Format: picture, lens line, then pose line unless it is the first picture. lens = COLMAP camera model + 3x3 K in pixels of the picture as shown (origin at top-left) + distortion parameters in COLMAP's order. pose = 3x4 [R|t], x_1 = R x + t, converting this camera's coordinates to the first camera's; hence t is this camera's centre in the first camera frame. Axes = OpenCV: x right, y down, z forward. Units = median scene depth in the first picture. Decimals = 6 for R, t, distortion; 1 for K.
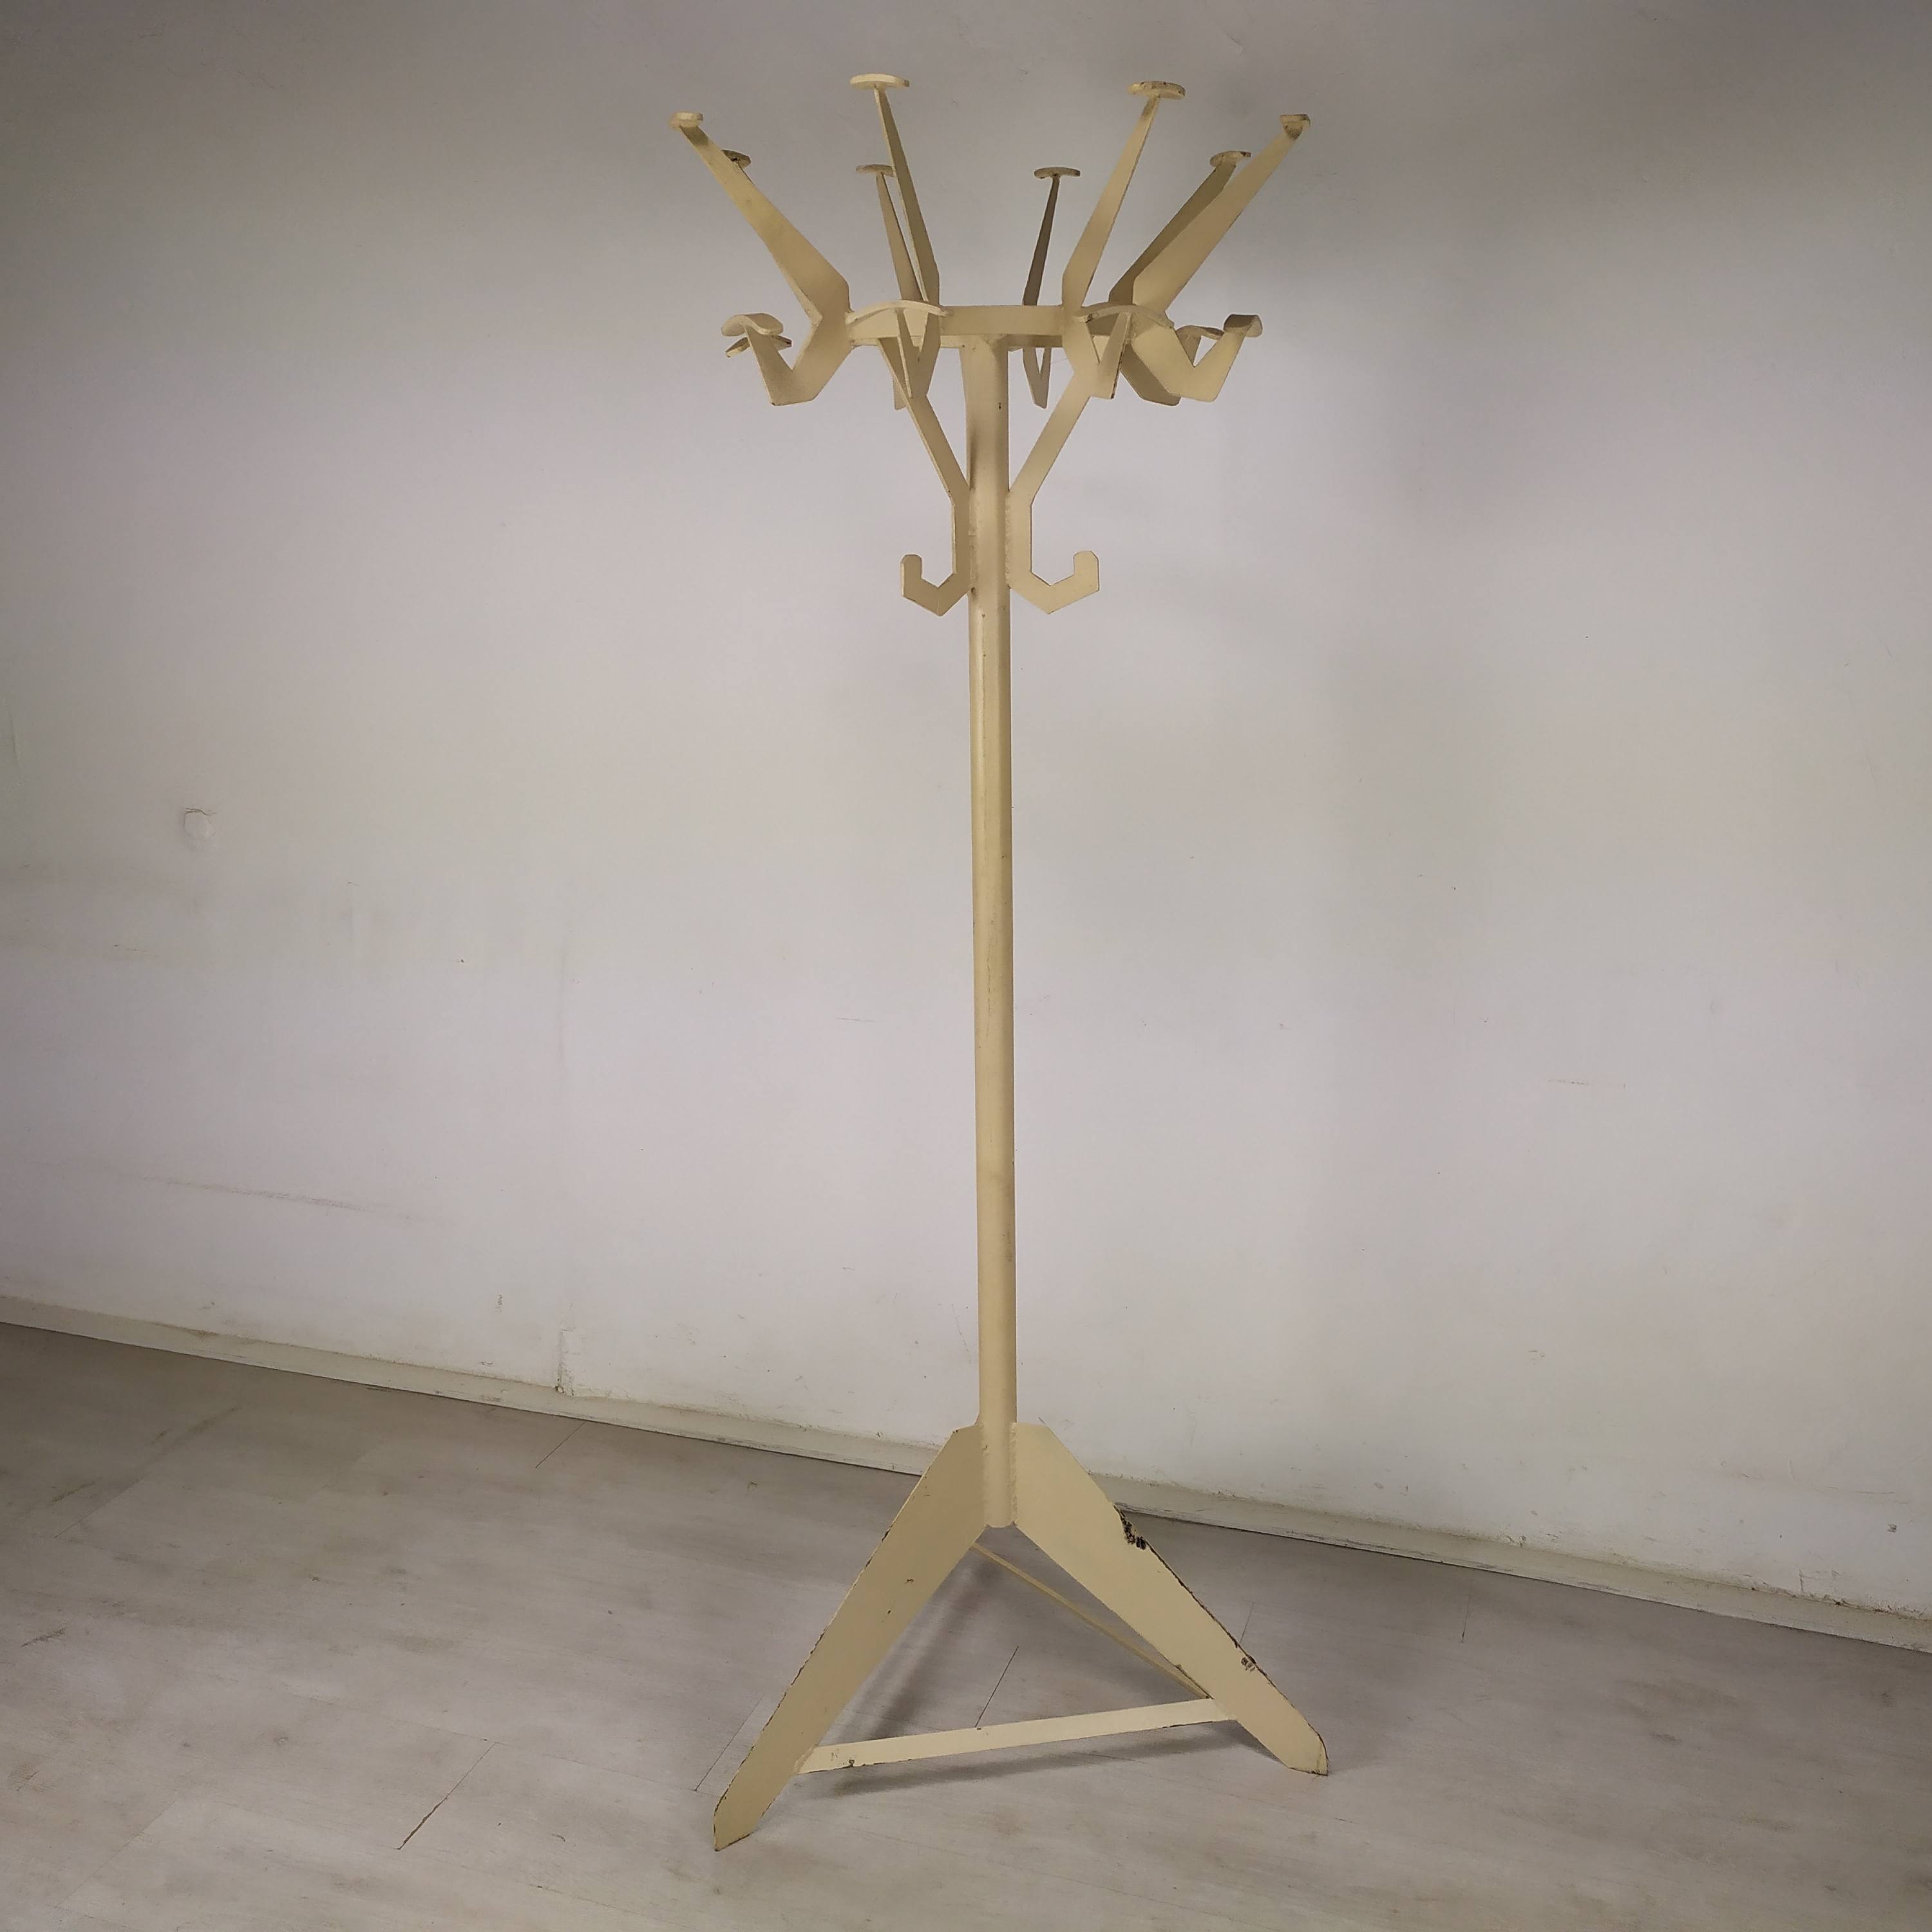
lens RADIAL K [[1930.2, 0, 993.1], [0, 1930.2, 953.2], [0, 0, 1]] dist [0.085144, -0.121655]
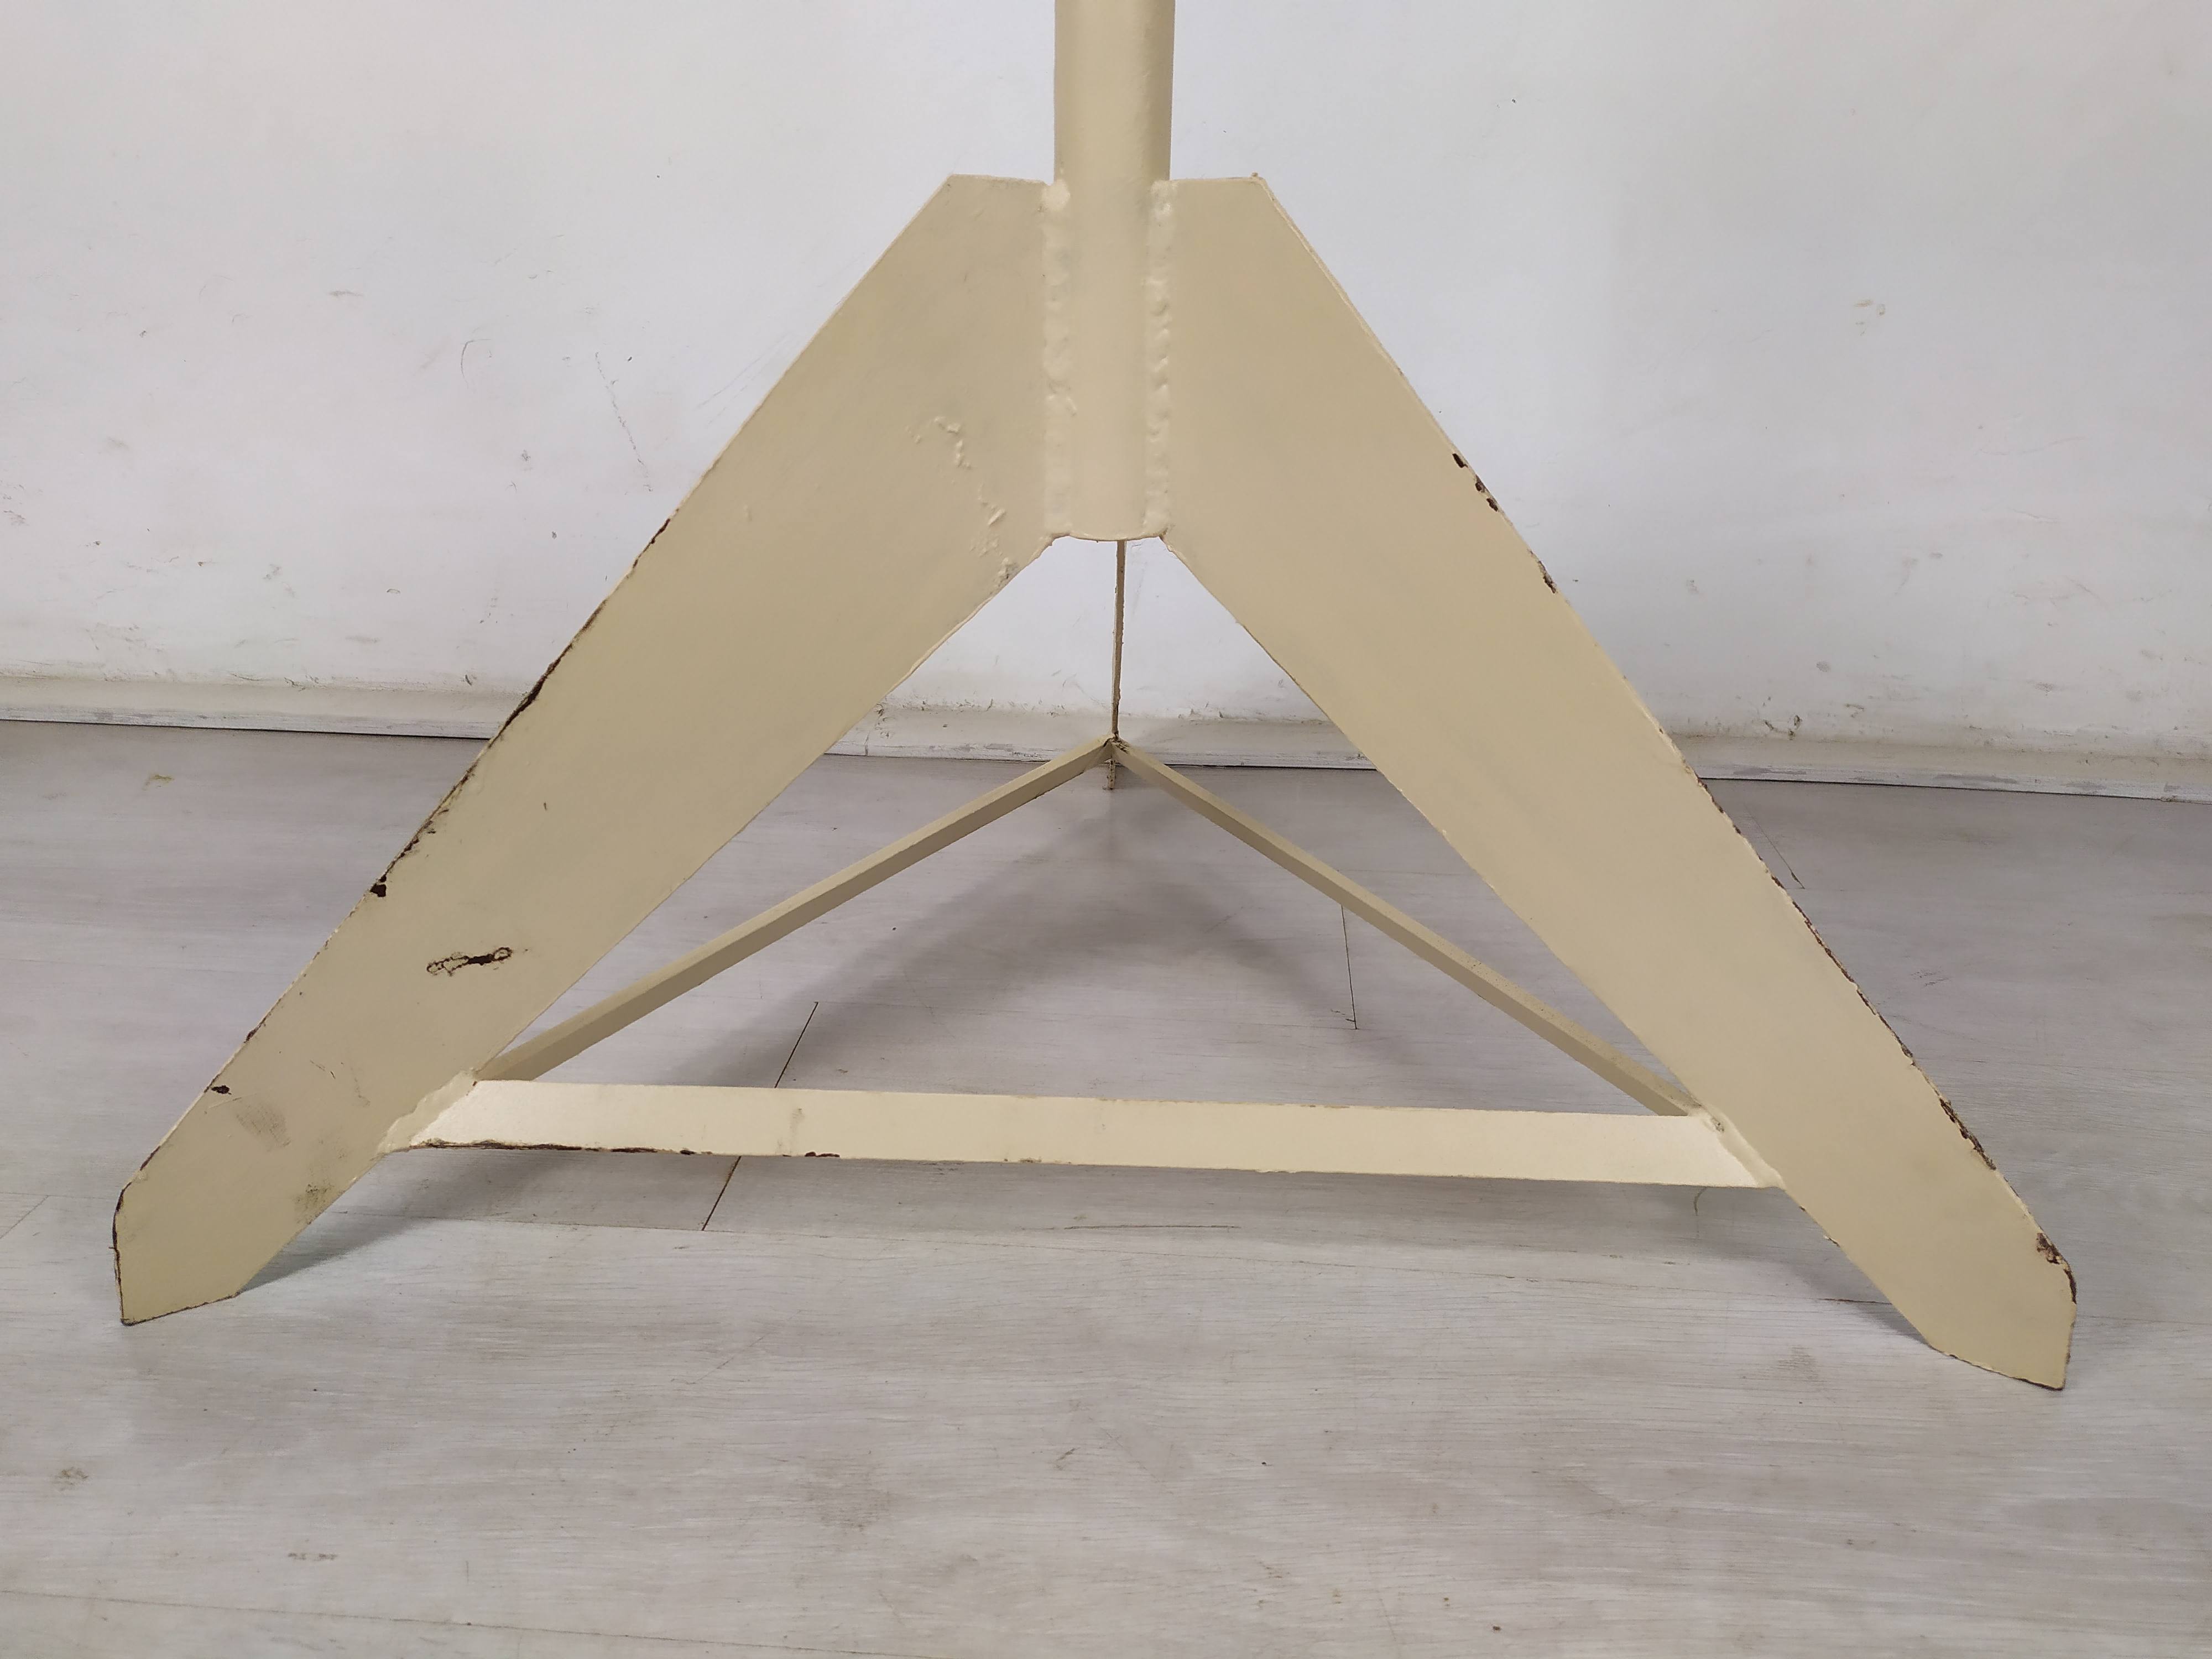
lens RADIAL K [[1673.8, 0, 1113.1], [0, 1673.8, 822.7], [0, 0, 1]] dist [0.037958, -0.040985]
pose [[0.970145, -0.083051, 0.227863, -0.002757], [0.051230, 0.988514, 0.142179, 0.258193], [-0.237054, -0.126261, 0.963257, 0.625115]]
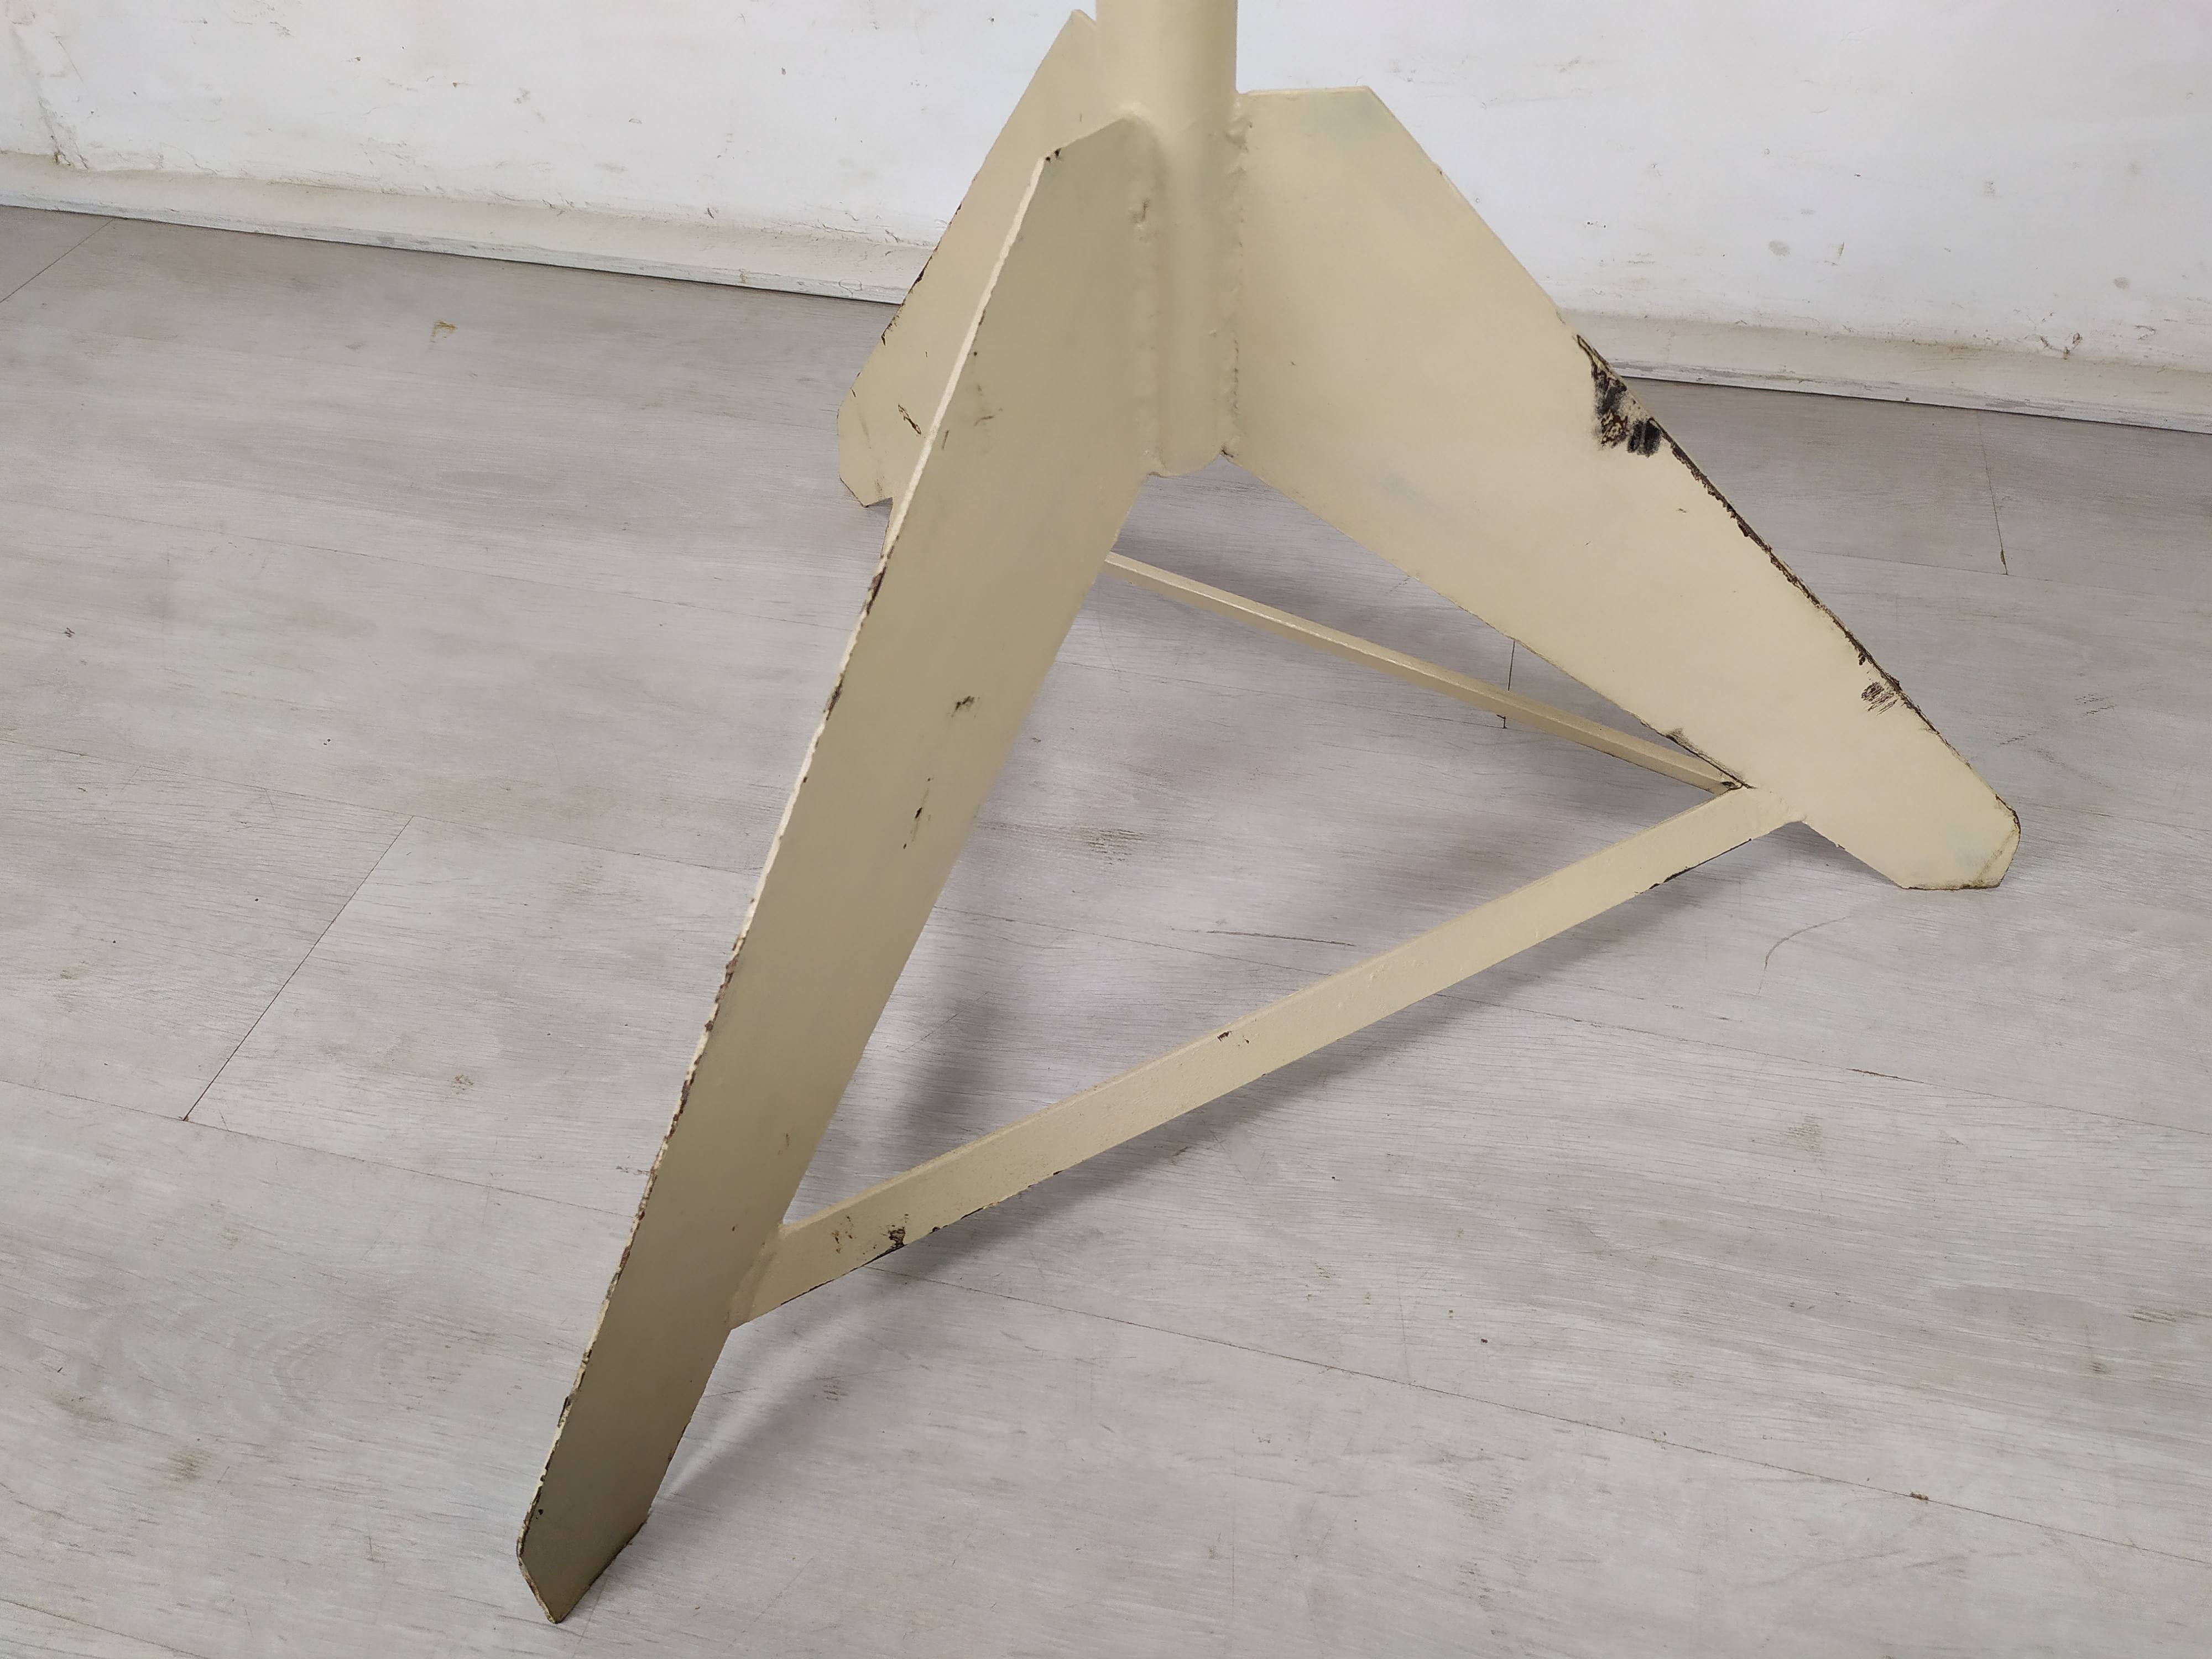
lens RADIAL K [[1673.8, 0, 1113.1], [0, 1673.8, 822.7], [0, 0, 1]] dist [0.037958, -0.040985]
pose [[0.996527, -0.070463, 0.044364, 0.013517], [0.037113, 0.852818, 0.520888, 0.180701], [-0.074538, -0.517433, 0.852471, 0.616827]]
